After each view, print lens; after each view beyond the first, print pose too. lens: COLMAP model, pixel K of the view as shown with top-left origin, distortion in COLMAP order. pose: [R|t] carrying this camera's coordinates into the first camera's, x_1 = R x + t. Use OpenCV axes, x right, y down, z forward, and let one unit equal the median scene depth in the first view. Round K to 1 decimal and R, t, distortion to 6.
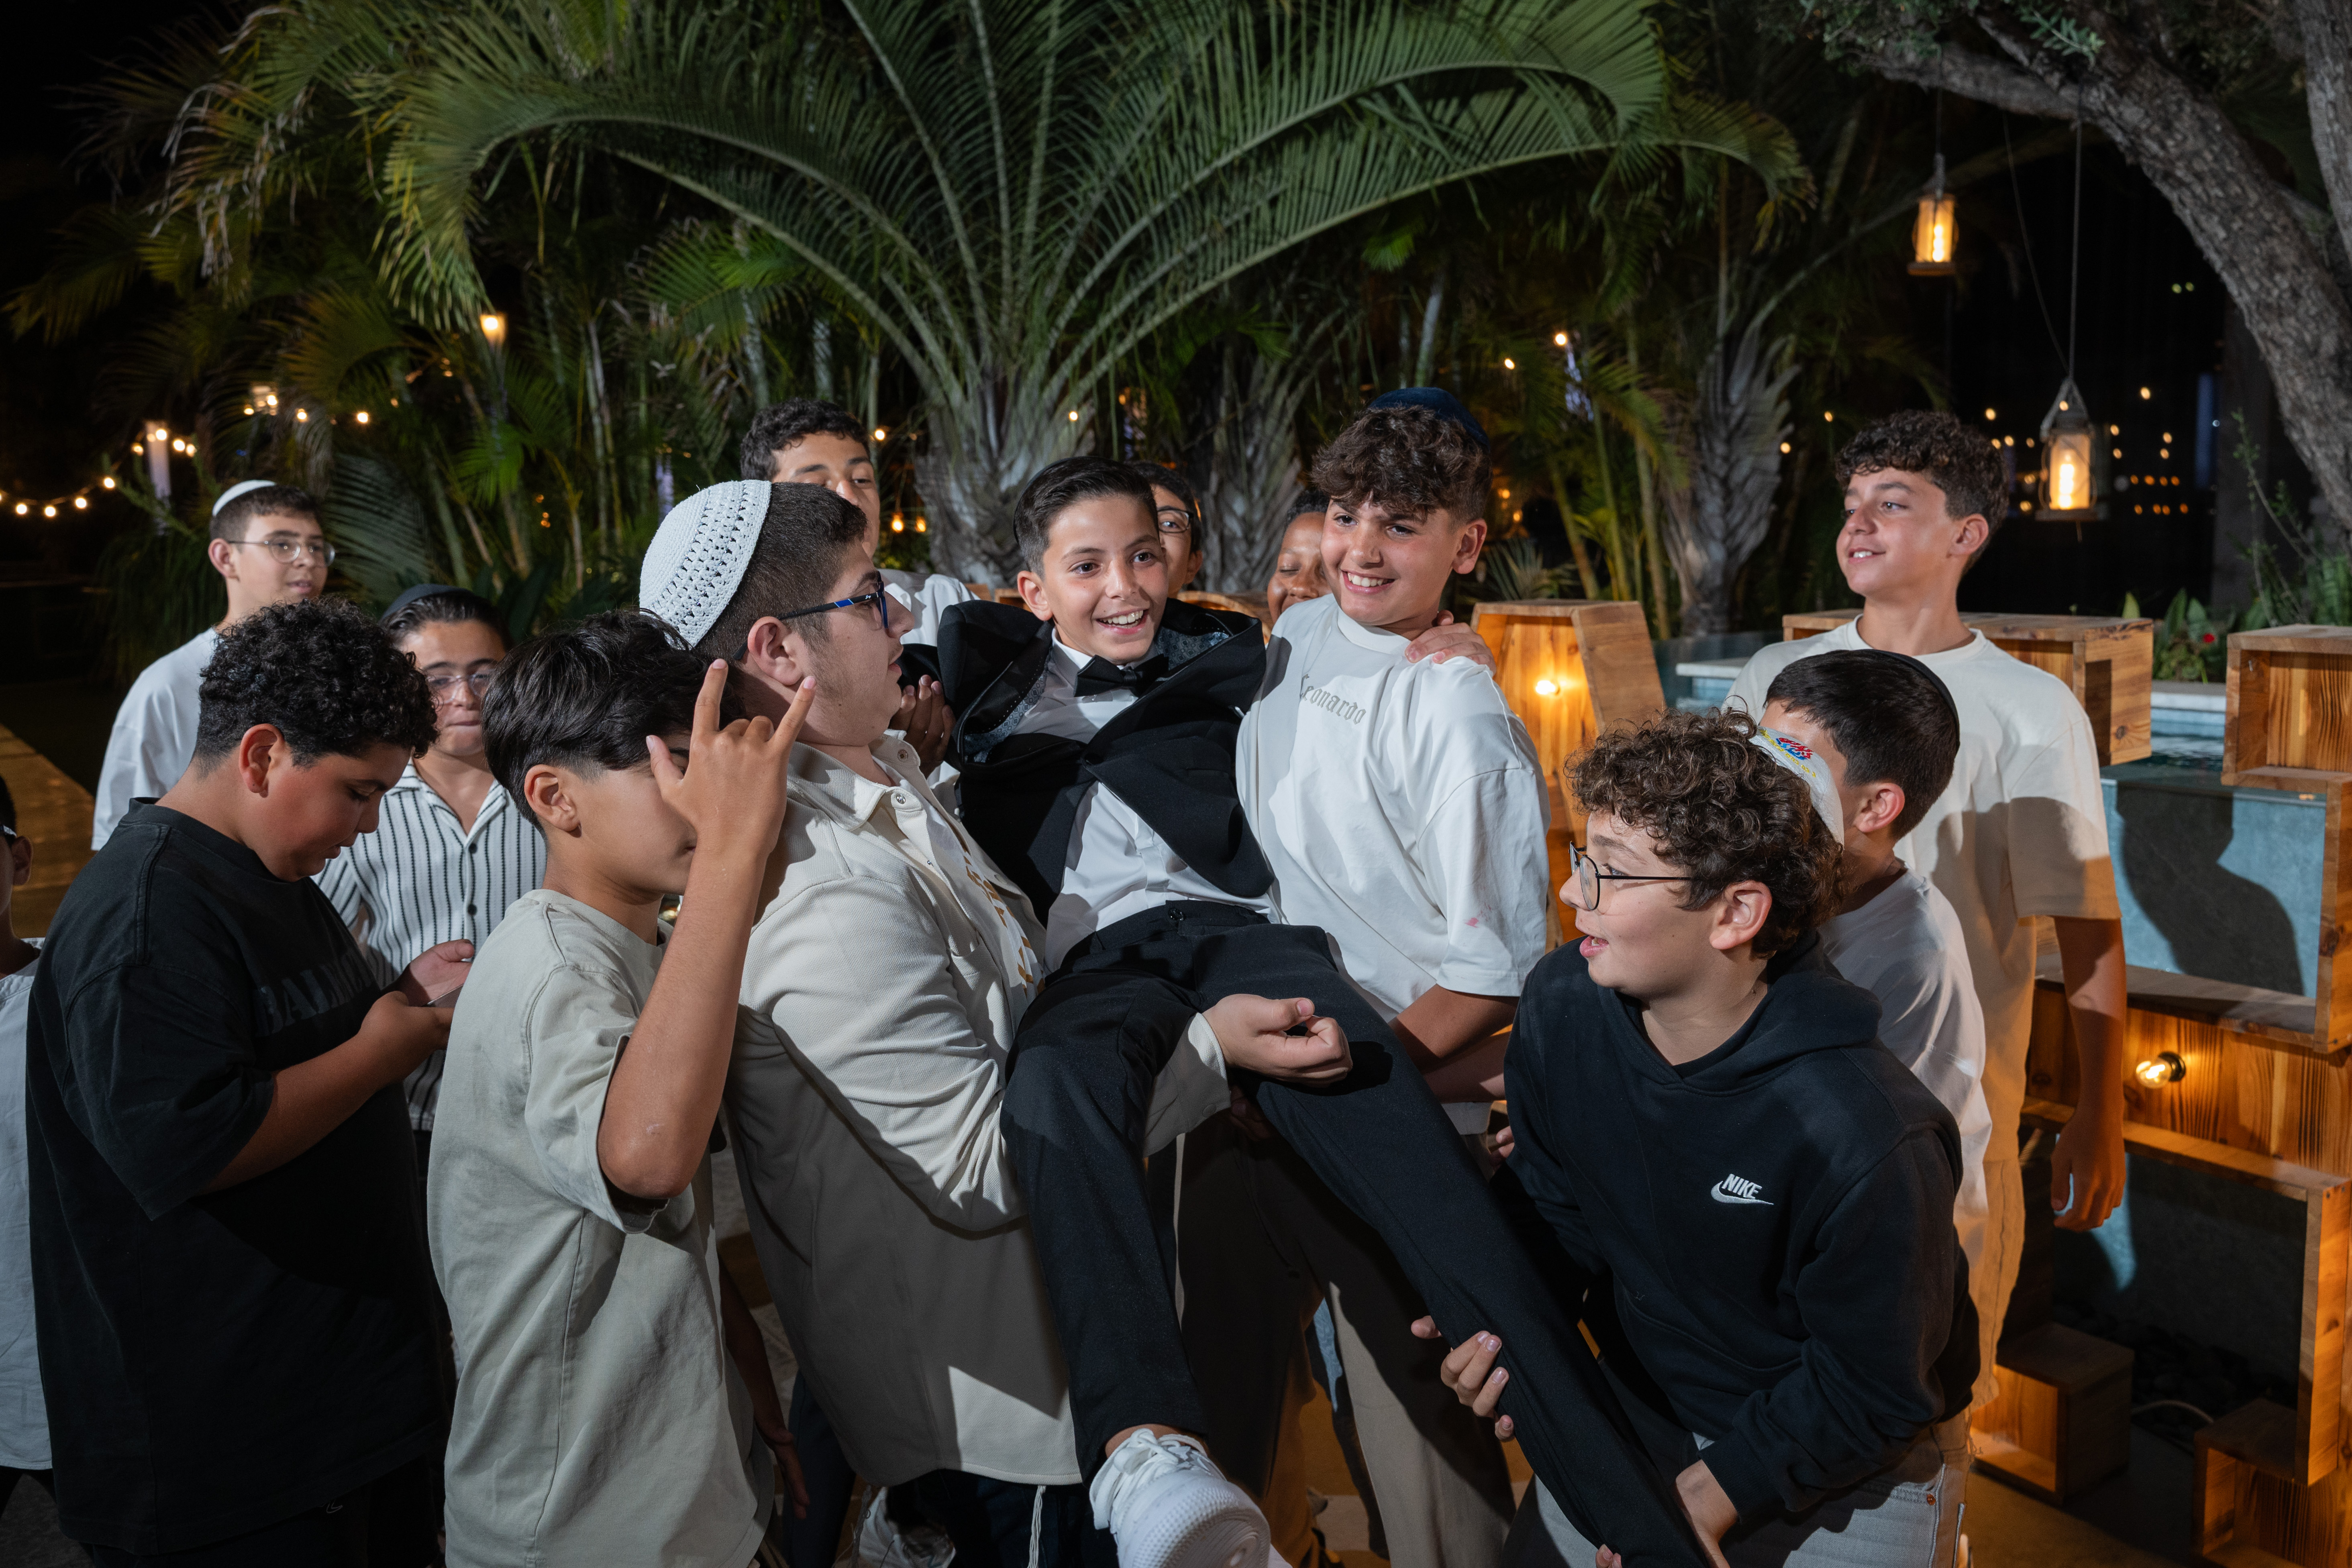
lens RADIAL K [[1928.1, 0, 1236.4], [0, 1928.1, 773.5], [0, 0, 1]] dist [-0.003970, 0.007910]
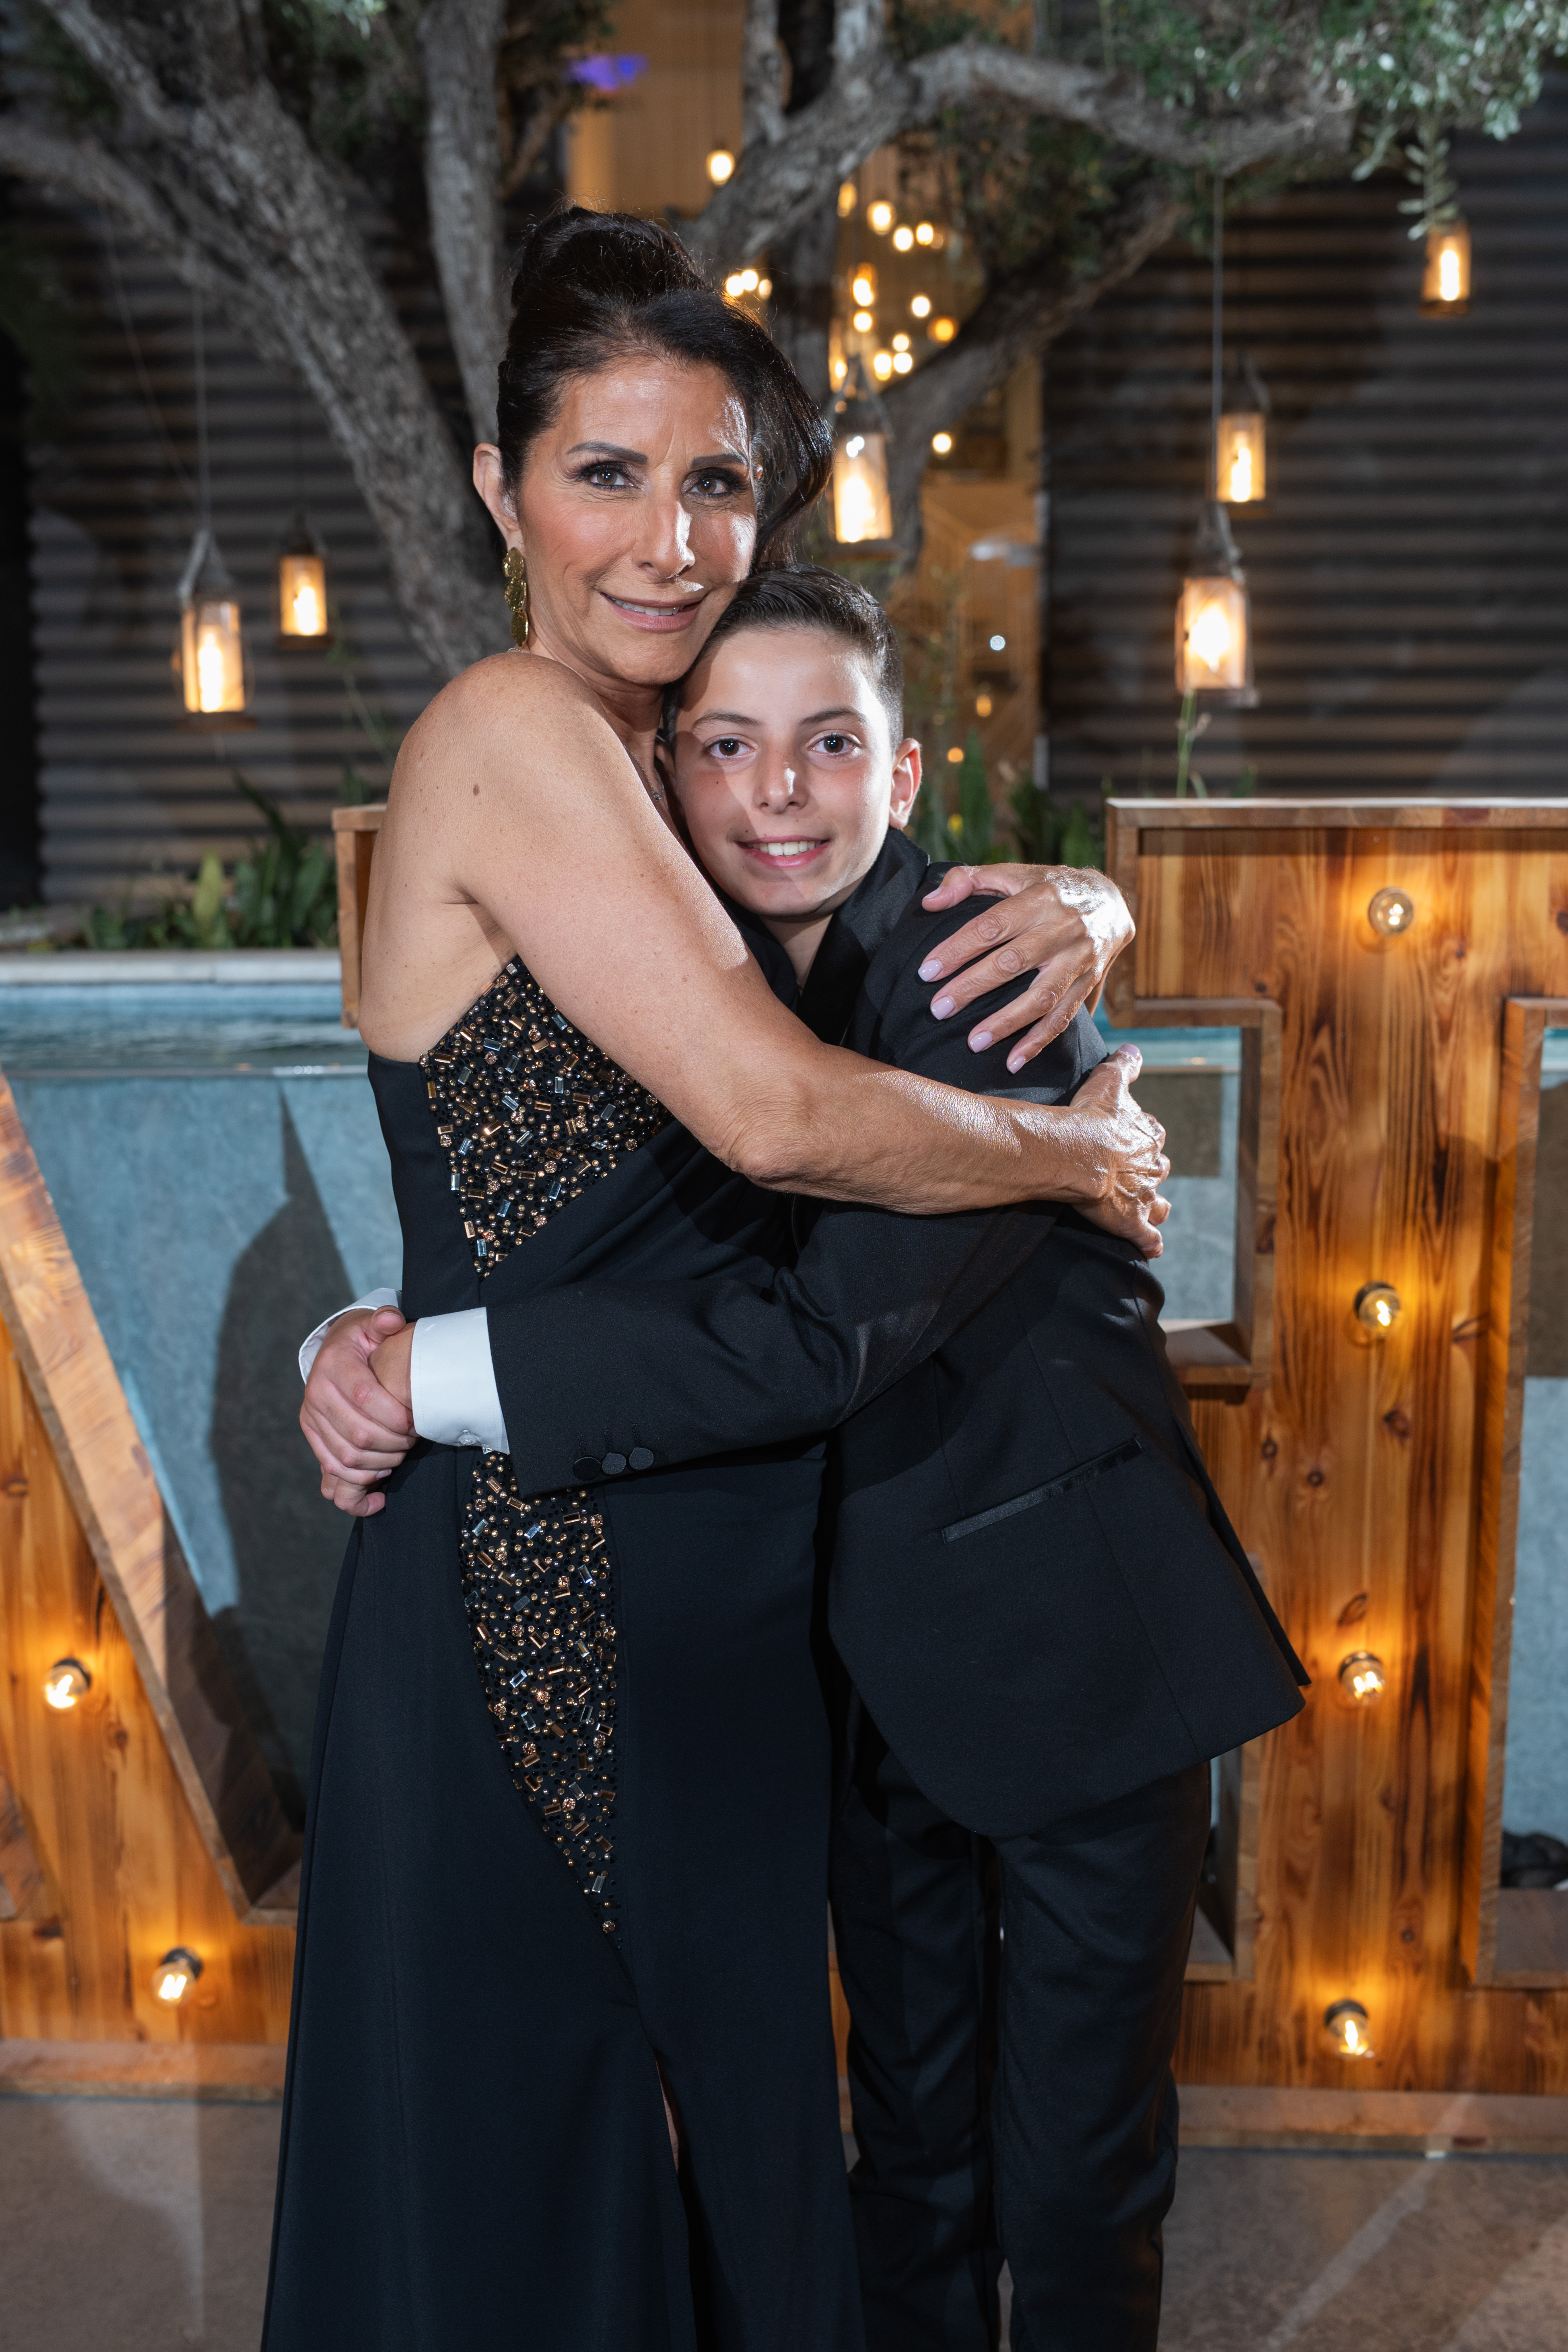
lens RADIAL K [[2394.0, 0, 790.7], [0, 2394.0, 1170.9], [0, 0, 1]] dist [-0.043893, 0.001981]
pose [[0.634117, -0.108942, 0.765524, -0.115464], [0.098708, 0.993330, 0.059597, -0.003379], [-0.766911, 0.037772, 0.640641, 0.289686]]
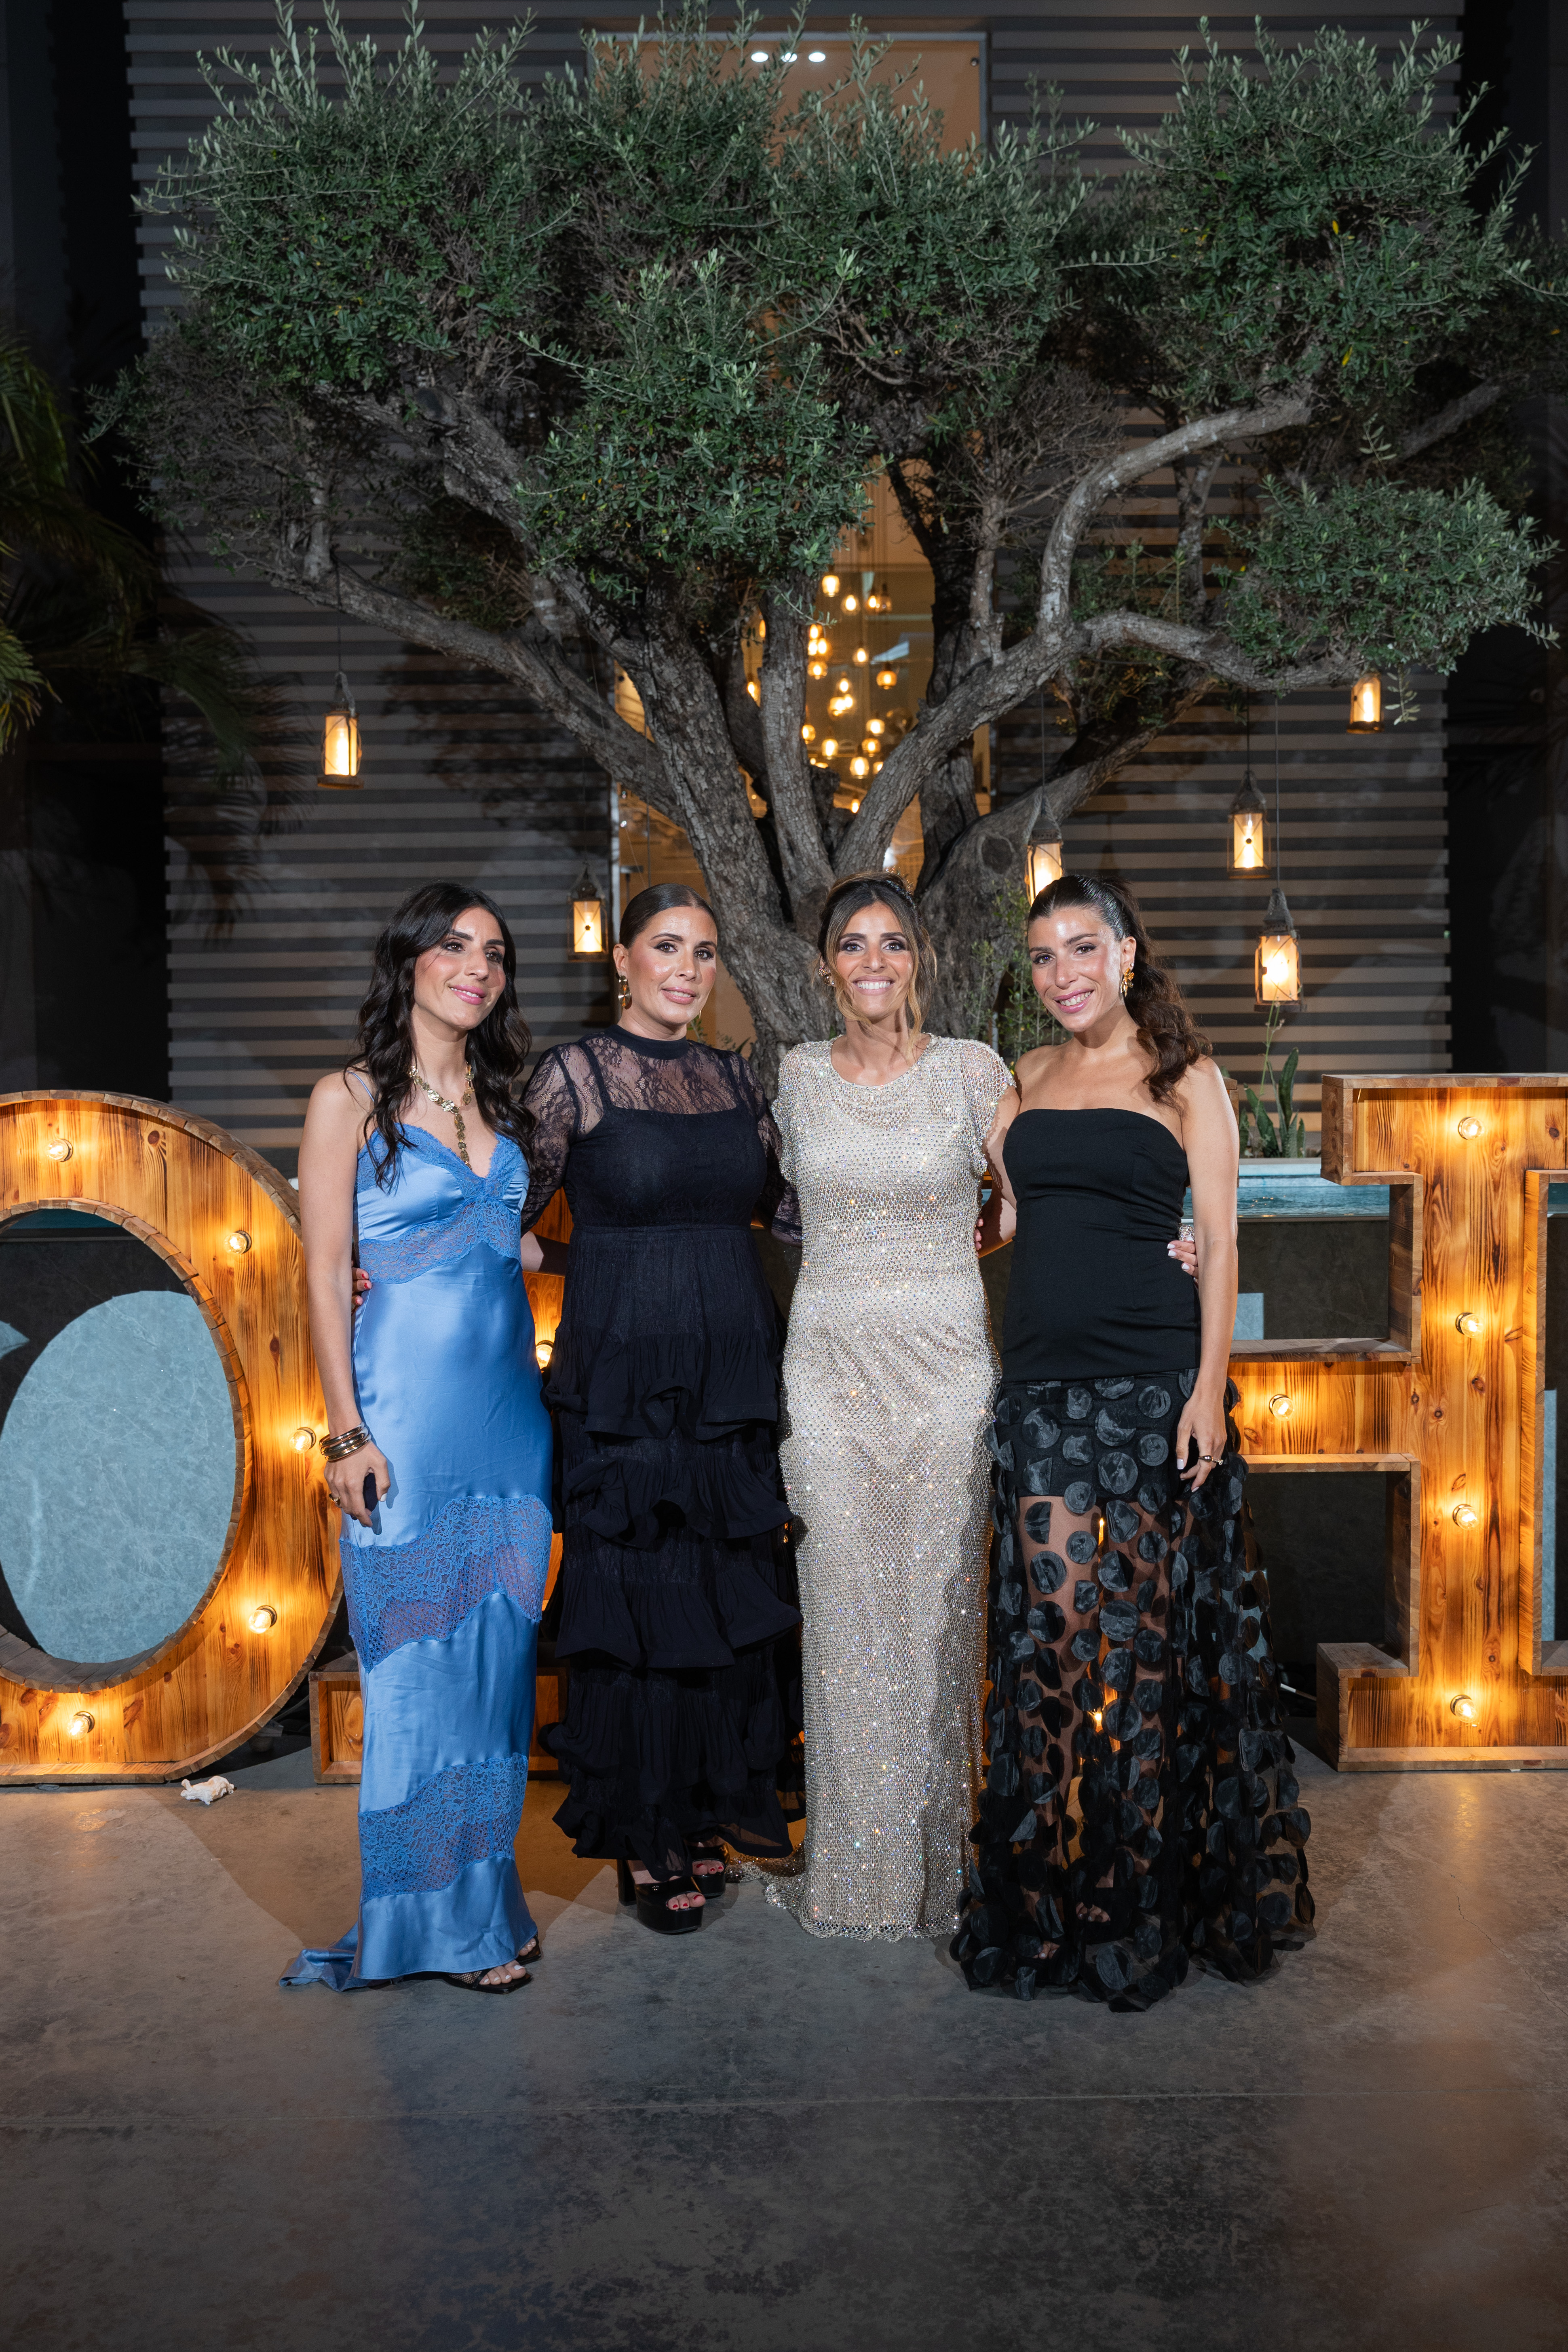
lens RADIAL K [[2249.9, 0, 812.8], [0, 2249.9, 1159.0], [0, 0, 1]] dist [0.000831, -0.014747]
pose [[0.578775, -0.027893, 0.815010, -0.558704], [0.107959, 0.993239, -0.042674, 0.007861], [-0.808310, 0.112686, 0.577873, 0.191101]]
